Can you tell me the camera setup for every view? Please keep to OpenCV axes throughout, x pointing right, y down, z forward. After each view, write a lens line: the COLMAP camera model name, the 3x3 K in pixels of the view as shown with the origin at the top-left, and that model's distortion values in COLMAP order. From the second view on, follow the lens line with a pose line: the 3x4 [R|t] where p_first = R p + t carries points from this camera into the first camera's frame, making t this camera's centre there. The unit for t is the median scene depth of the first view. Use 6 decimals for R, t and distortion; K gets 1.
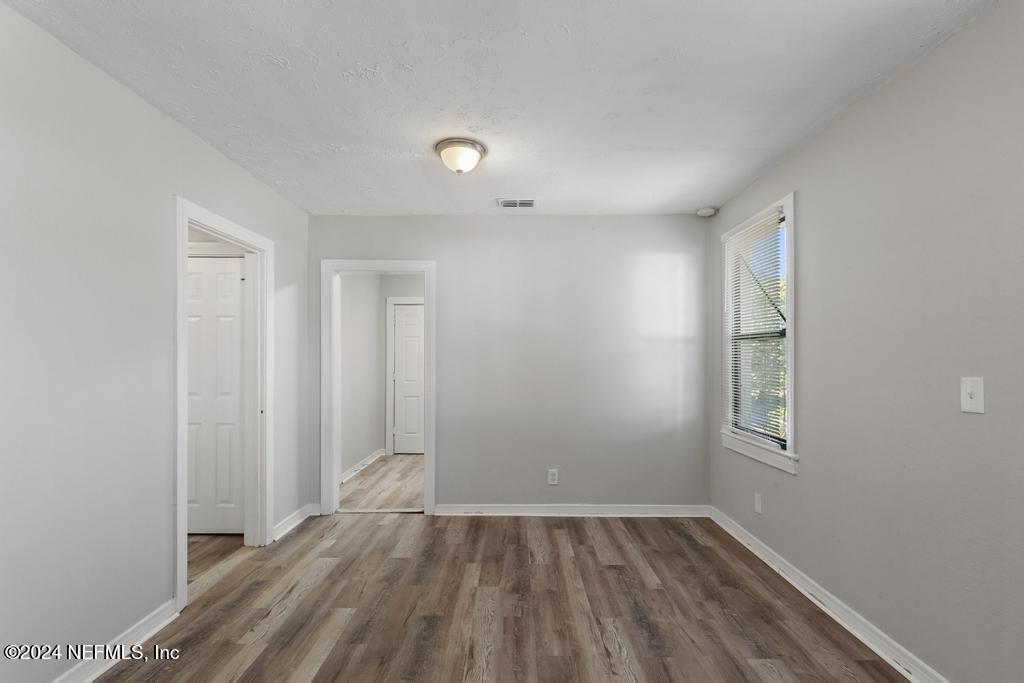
lens RADIAL K [[468.2, 0, 508.0], [0, 468.2, 357.4], [0, 0, 1]] dist [0.001808, -0.000045]
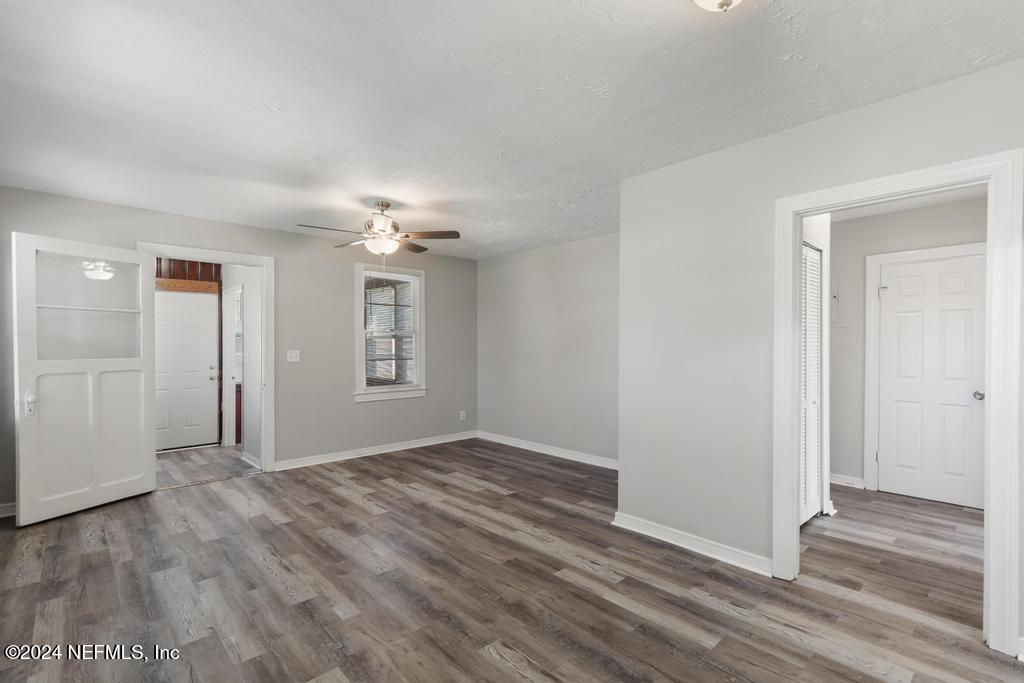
lens RADIAL K [[477.4, 0, 515.6], [0, 477.4, 341.4], [0, 0, 1]] dist [0.008925, -0.000580]
pose [[-0.722568, -0.005181, -0.691280, 0.439316], [0.001966, 0.999952, -0.009549, 0.000696], [0.691297, -0.008259, -0.722524, 1.179580]]
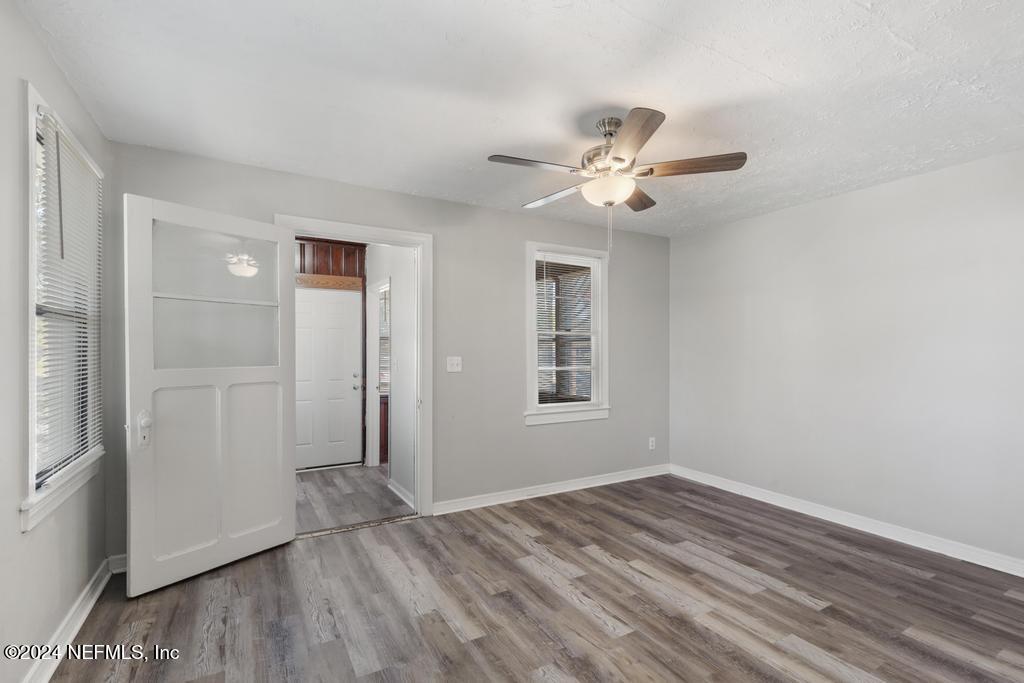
lens RADIAL K [[468.3, 0, 509.2], [0, 468.3, 347.2], [0, 0, 1]] dist [0.011544, -0.000399]
pose [[-0.862297, -0.006550, -0.506360, 0.343688], [-0.001896, 0.999951, -0.009704, 0.000890], [0.506399, -0.007408, -0.862268, 0.540455]]
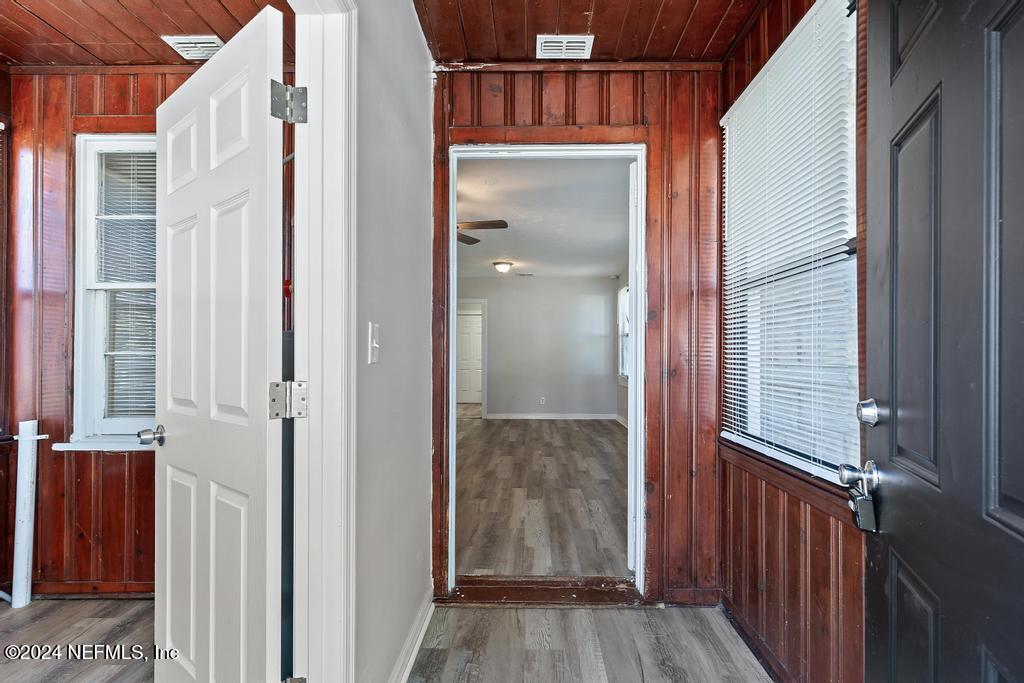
lens RADIAL K [[465.1, 0, 518.2], [0, 465.1, 360.6], [0, 0, 1]] dist [0.008166, -0.000379]
pose [[0.999866, -0.002290, -0.016239, 0.028323], [0.002529, 0.999888, 0.014728, 0.056305], [0.016204, -0.014767, 0.999760, -1.524163]]
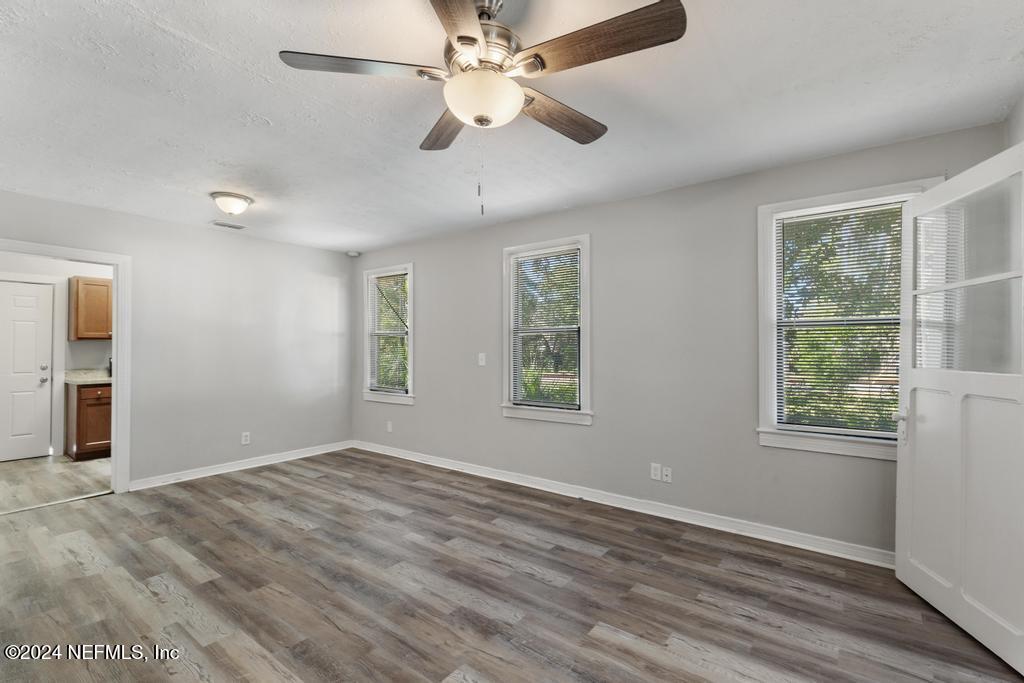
lens RADIAL K [[461.6, 0, 514.3], [0, 461.6, 343.3], [0, 0, 1]] dist [0.005383, -0.000042]
pose [[0.590554, 0.006091, 0.806975, -0.683624], [-0.003553, 0.999981, -0.004947, -0.003996], [-0.806990, 0.000054, 0.590565, -0.480594]]
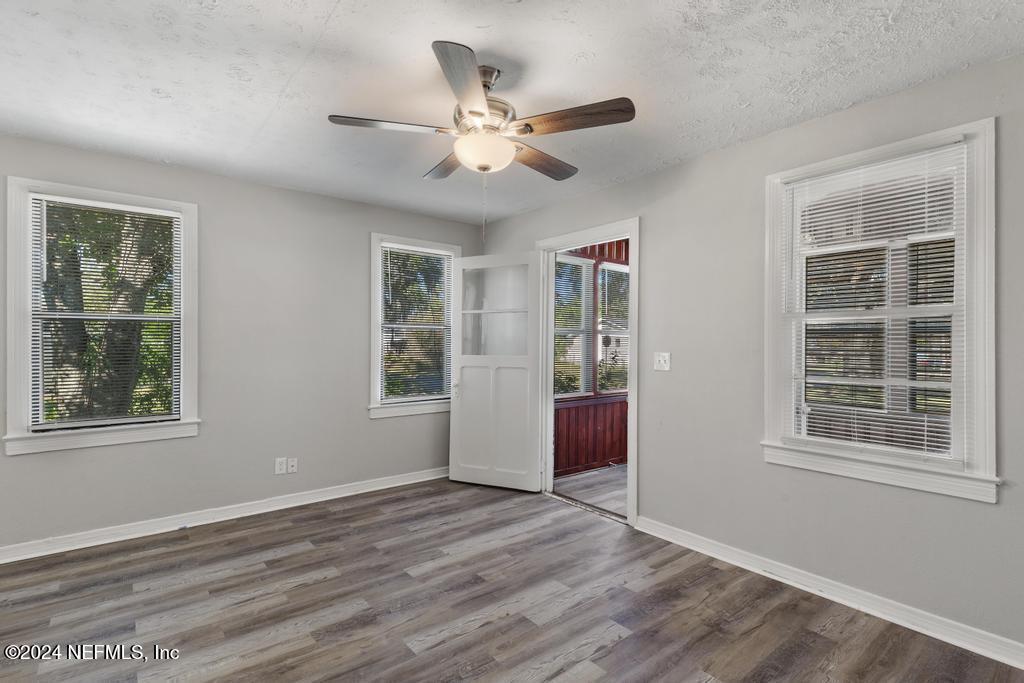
lens RADIAL K [[490.5, 0, 508.6], [0, 490.5, 341.6], [0, 0, 1]] dist [0.006293, 0.000376]
pose [[-0.636214, -0.001696, 0.771510, -0.875545], [-0.008064, 0.999958, -0.004452, -0.001634], [-0.771470, -0.009054, -0.636201, 0.336406]]
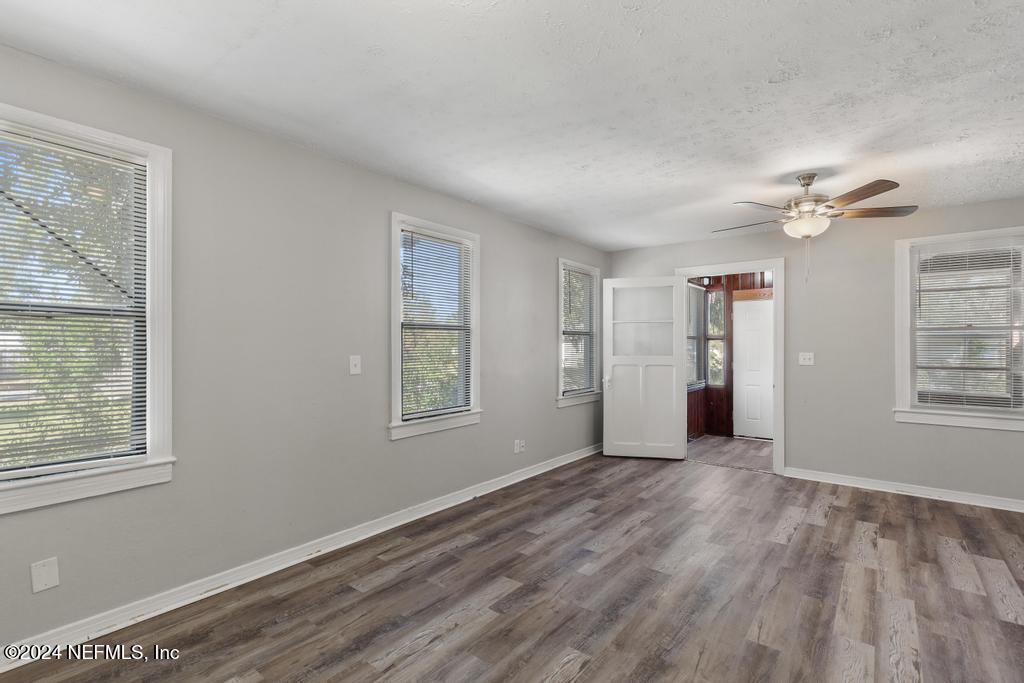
lens RADIAL K [[471.3, 0, 508.6], [0, 471.3, 343.8], [0, 0, 1]] dist [0.004821, -0.000242]
pose [[-0.790115, -0.000919, 0.612958, -0.390418], [-0.005835, 0.999965, -0.006022, -0.000225], [-0.612931, -0.008335, -0.790092, 1.248320]]
